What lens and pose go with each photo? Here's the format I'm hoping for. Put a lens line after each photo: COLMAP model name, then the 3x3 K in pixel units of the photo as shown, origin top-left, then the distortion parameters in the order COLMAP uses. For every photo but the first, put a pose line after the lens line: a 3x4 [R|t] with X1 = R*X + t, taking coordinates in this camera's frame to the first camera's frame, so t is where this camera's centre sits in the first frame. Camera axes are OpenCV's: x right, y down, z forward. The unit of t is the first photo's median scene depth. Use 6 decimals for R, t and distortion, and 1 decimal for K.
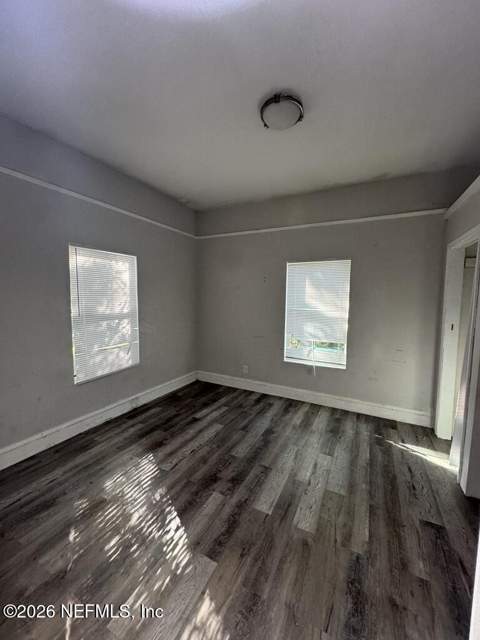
lens RADIAL K [[255.7, 0, 238.7], [0, 255.7, 319.4], [0, 0, 1]] dist [-0.008809, 0.000113]
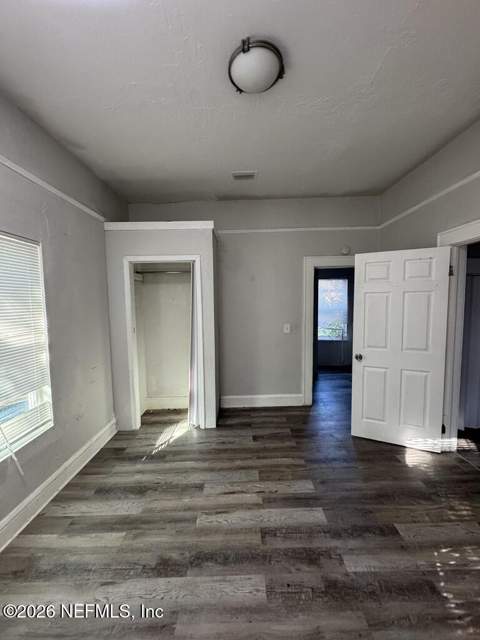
lens RADIAL K [[255.7, 0, 239.2], [0, 255.7, 320.0], [0, 0, 1]] dist [-0.008809, 0.000113]
pose [[-0.463309, -0.066980, 0.883662, -0.408220], [0.091531, 0.988190, 0.122894, -0.118015], [-0.881457, 0.137820, -0.451707, 1.128002]]
